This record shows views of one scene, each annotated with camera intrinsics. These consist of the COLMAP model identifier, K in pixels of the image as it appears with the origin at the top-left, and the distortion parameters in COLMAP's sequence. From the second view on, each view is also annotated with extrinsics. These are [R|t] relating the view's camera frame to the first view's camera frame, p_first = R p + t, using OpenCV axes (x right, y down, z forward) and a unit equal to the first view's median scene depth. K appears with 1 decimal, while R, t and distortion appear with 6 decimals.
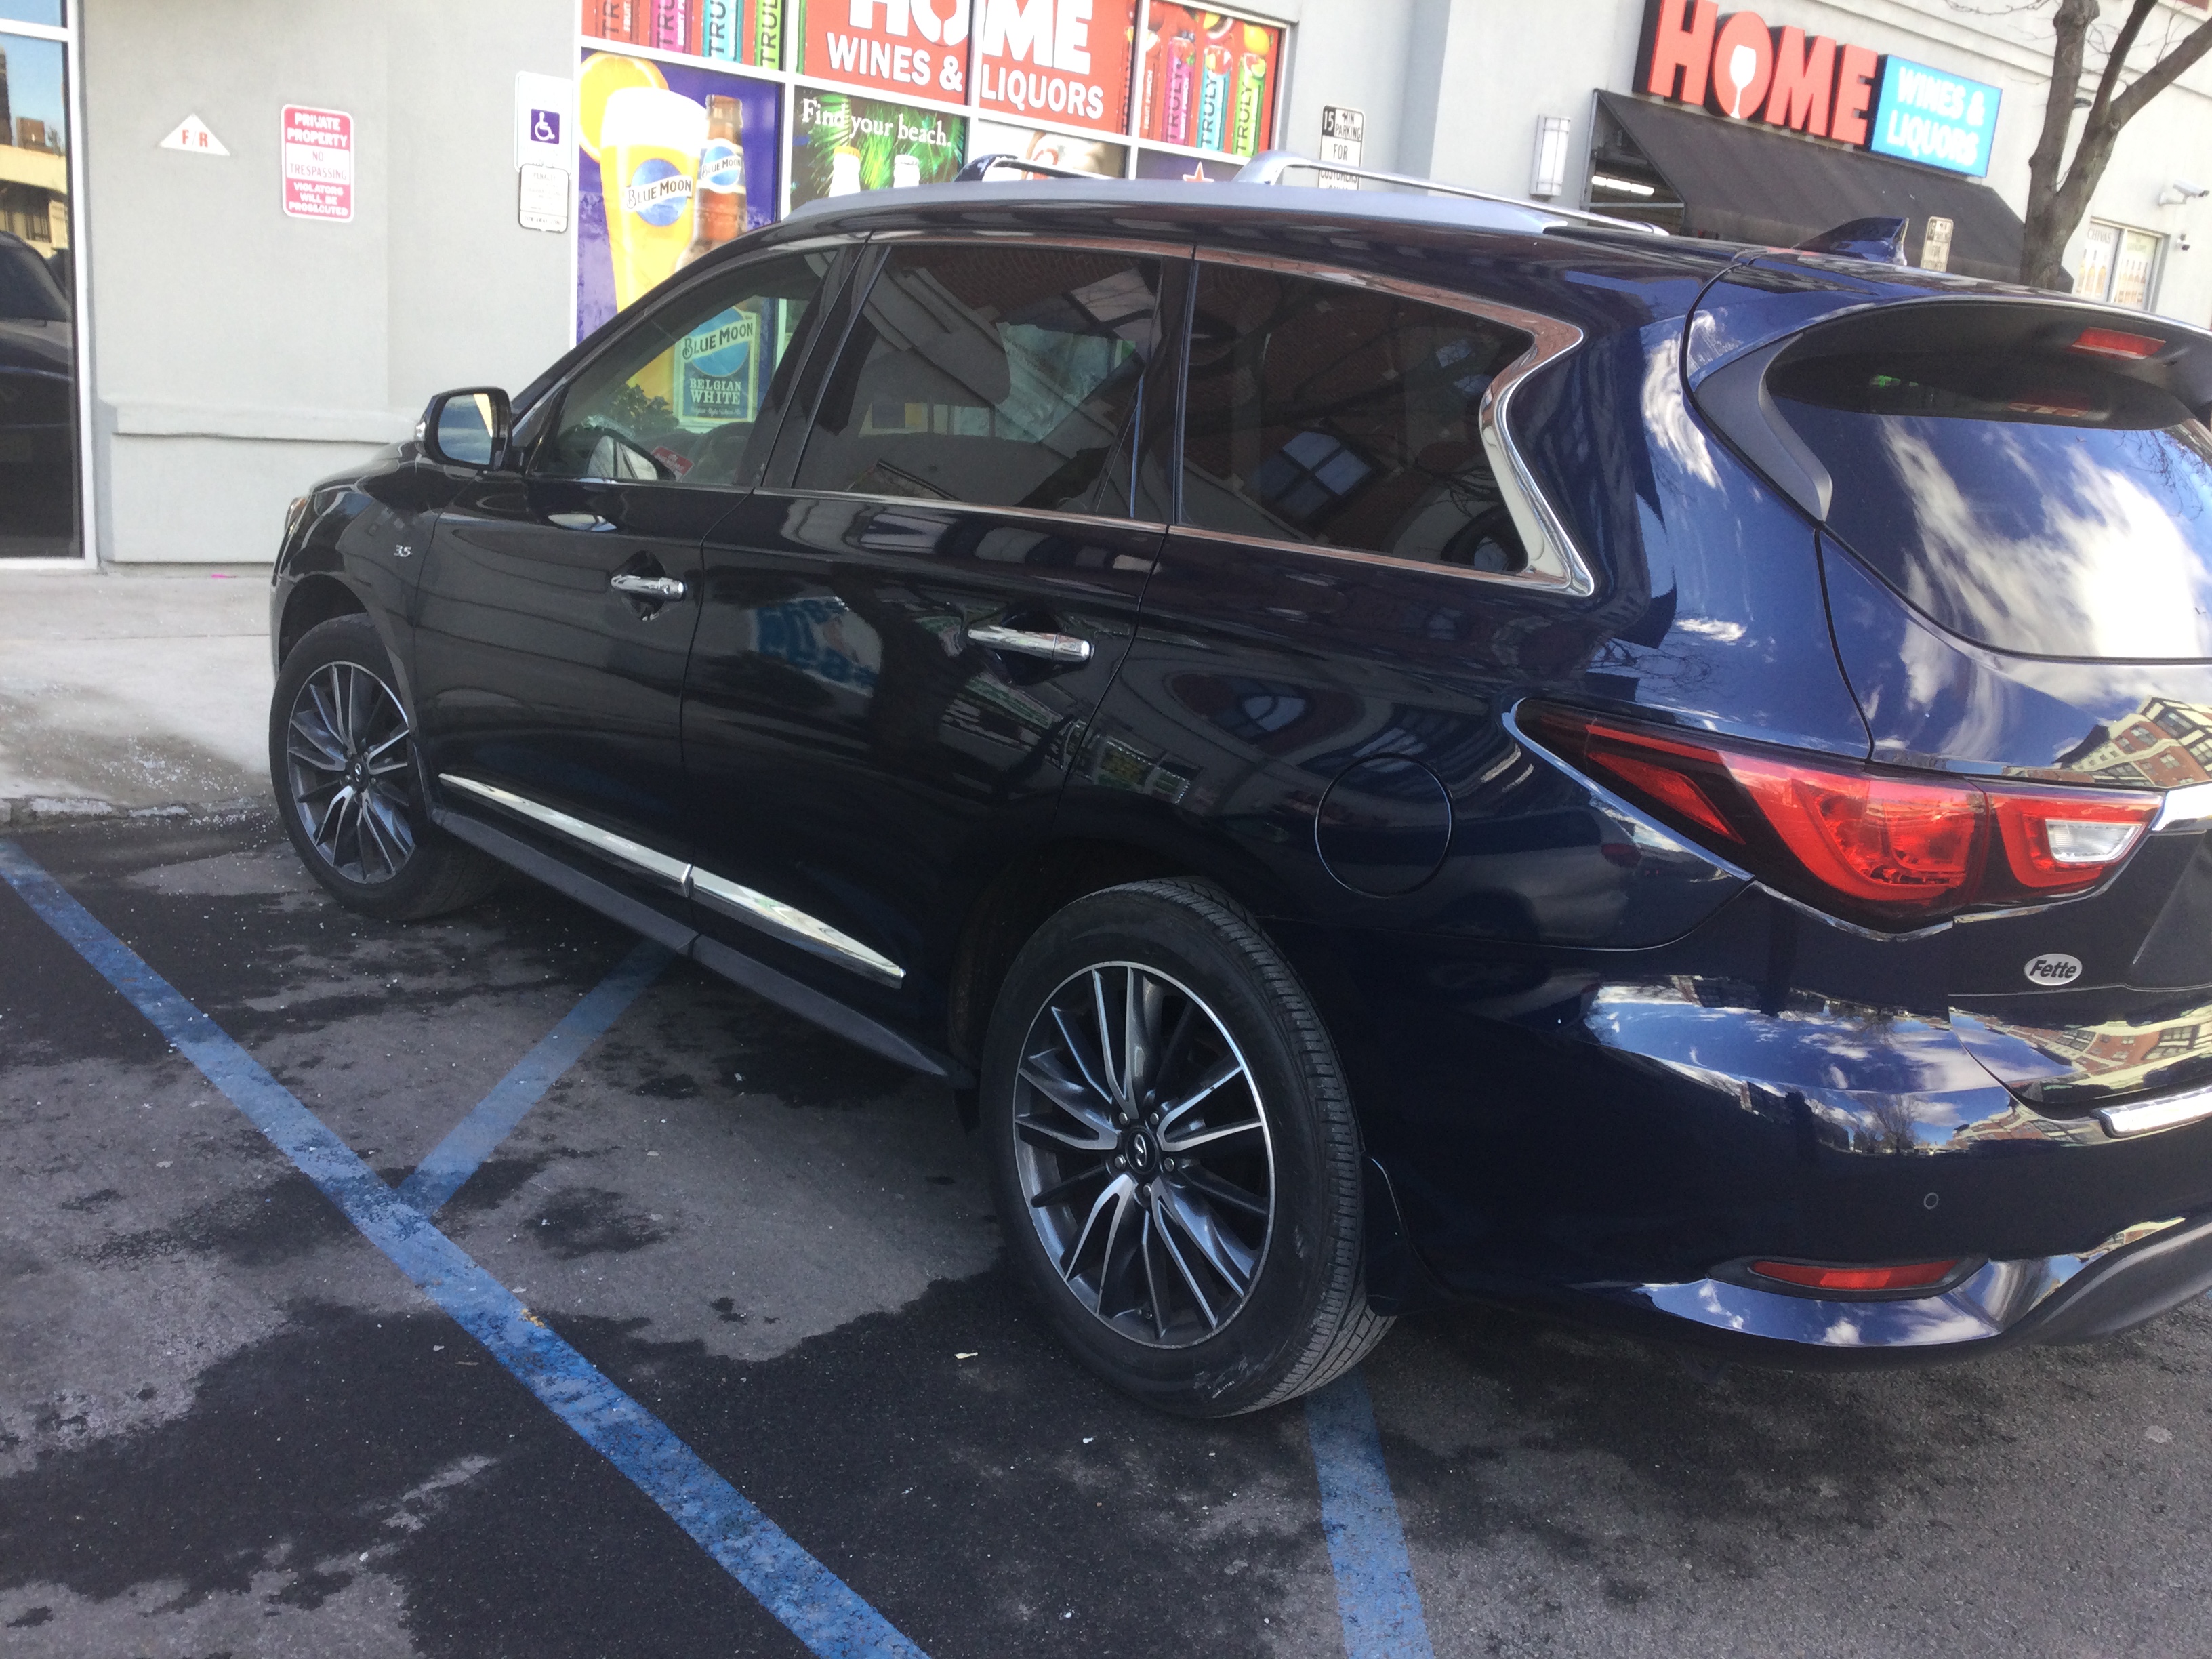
lens RADIAL K [[2007.2, 0, 1106.0], [0, 2007.2, 829.5], [0, 0, 1]] dist [0.103536, -0.181421]
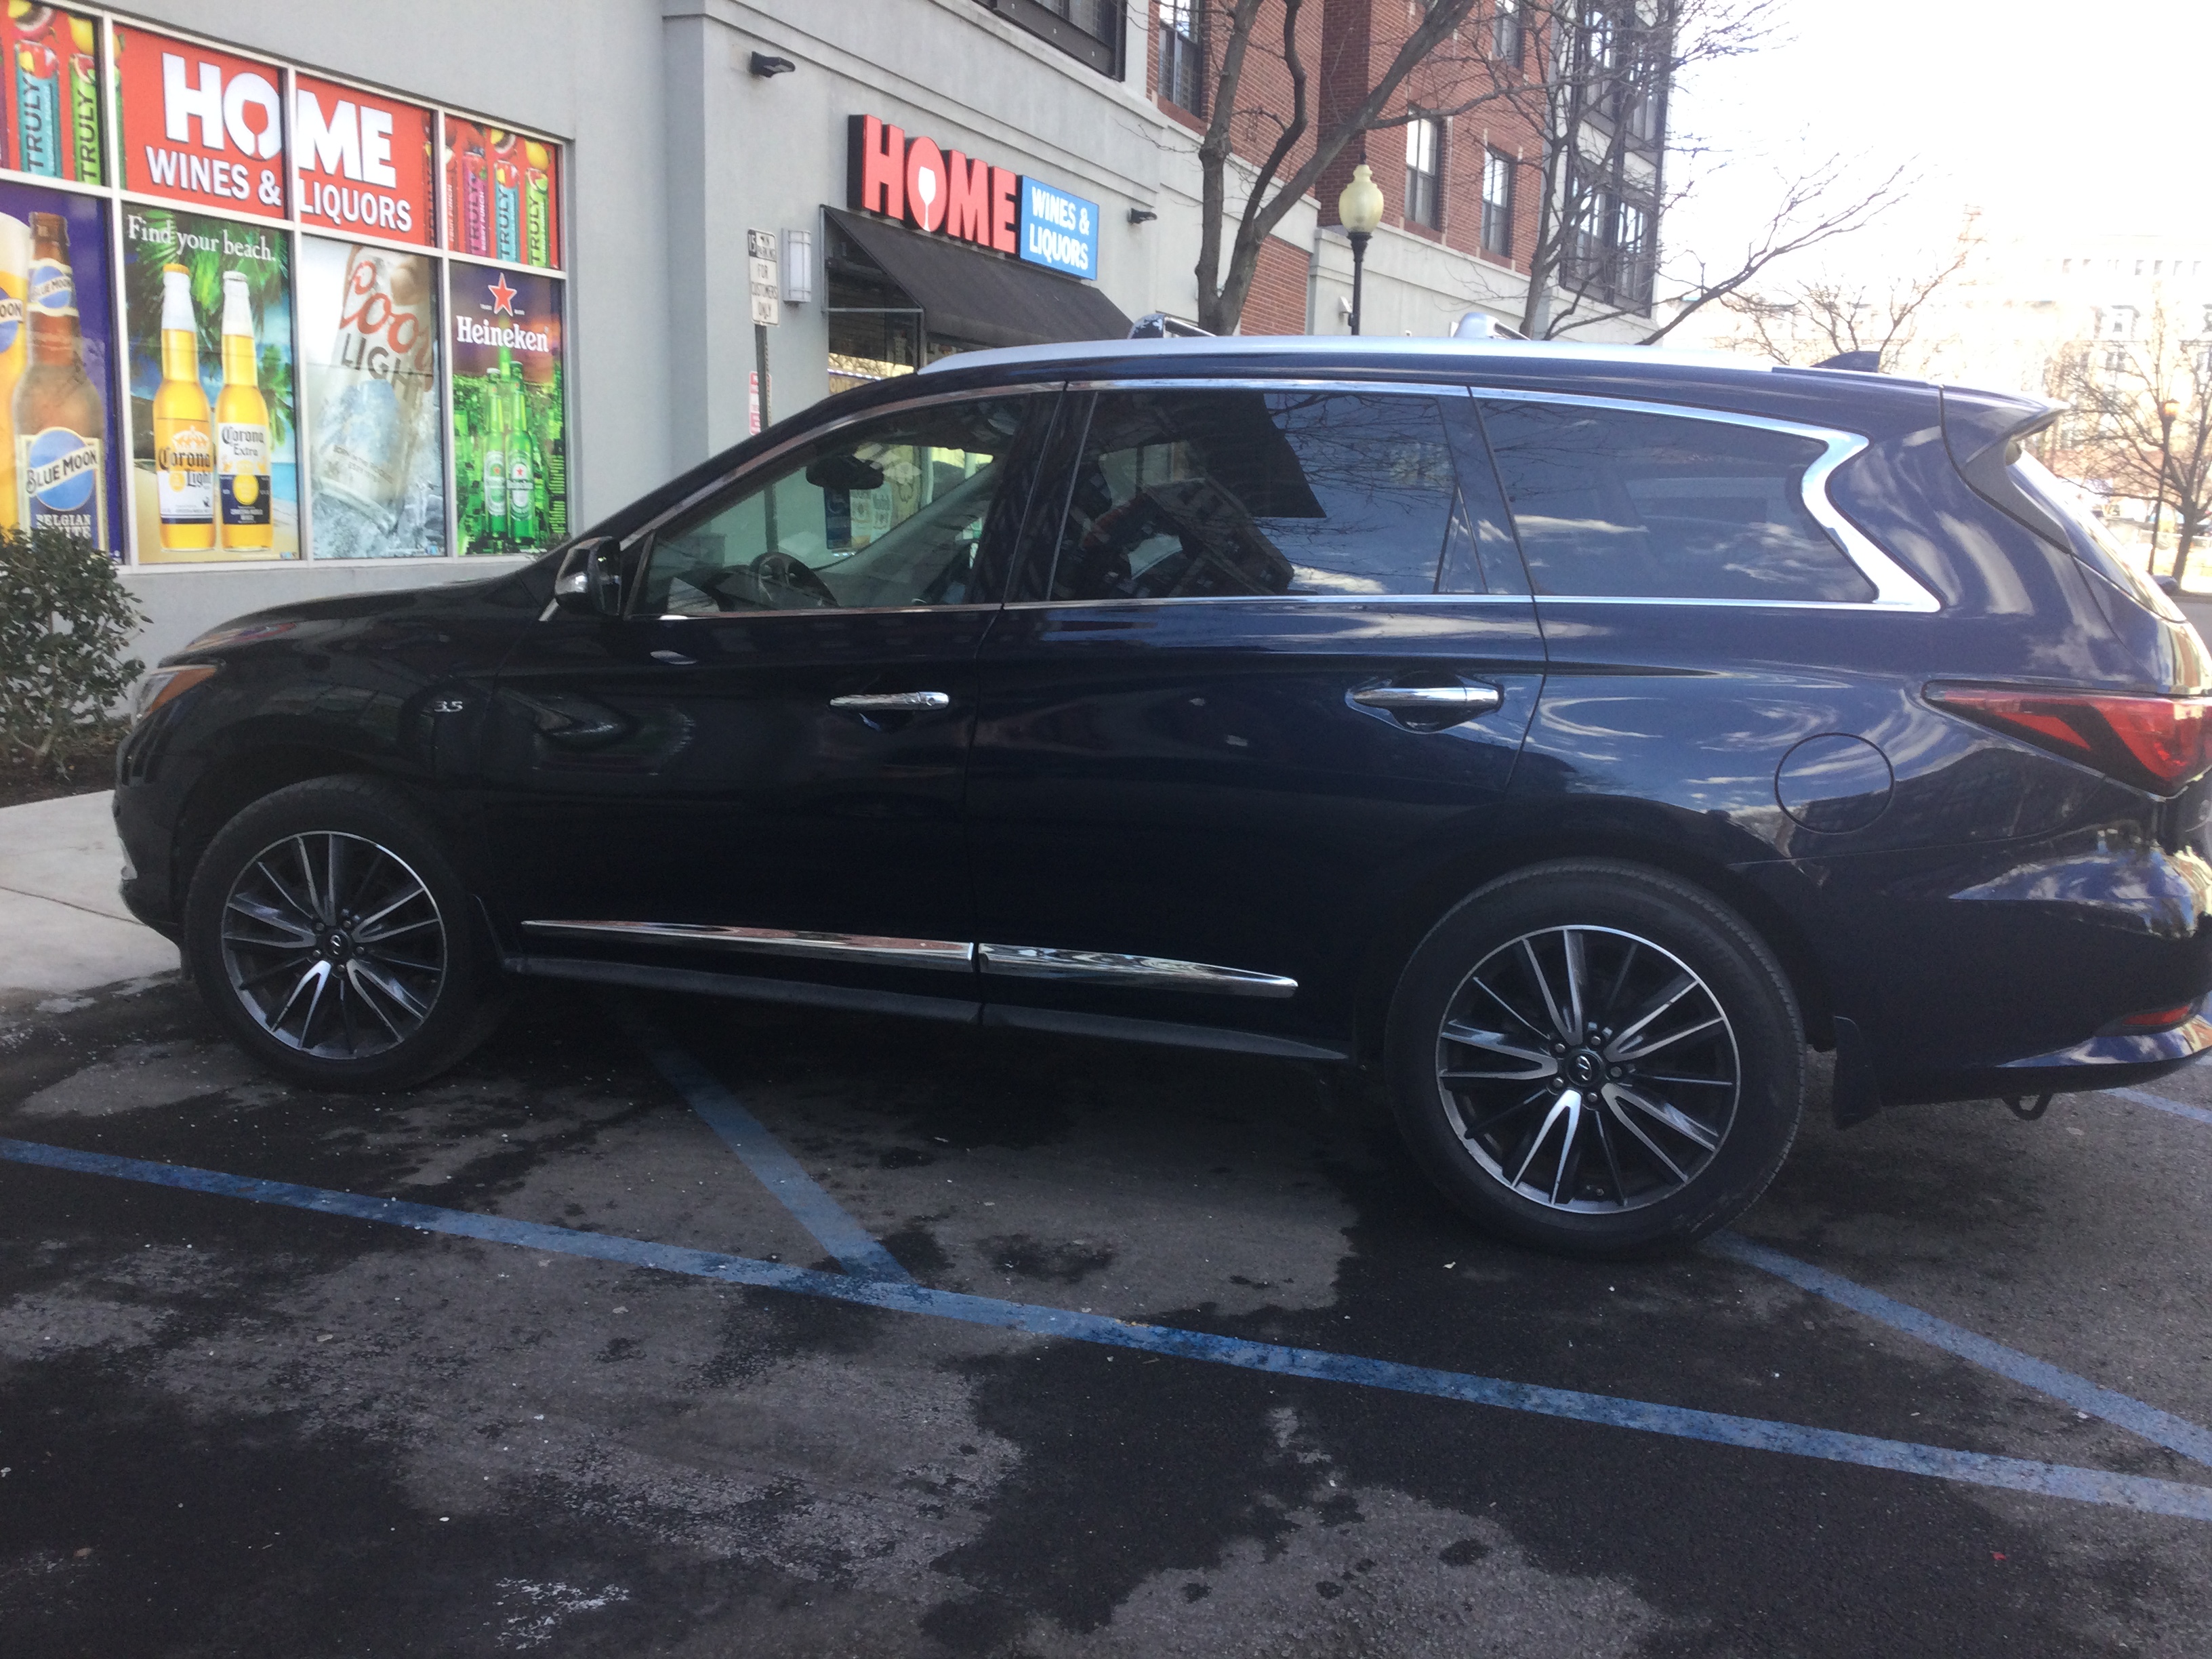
lens RADIAL K [[1993.7, 0, 1106.0], [0, 1993.7, 829.5], [0, 0, 1]] dist [0.101783, -0.159651]
pose [[0.875029, -0.140089, 0.463356, -0.232053], [0.157415, 0.987532, 0.001293, -0.012420], [-0.457760, 0.071808, 0.886171, -0.008294]]
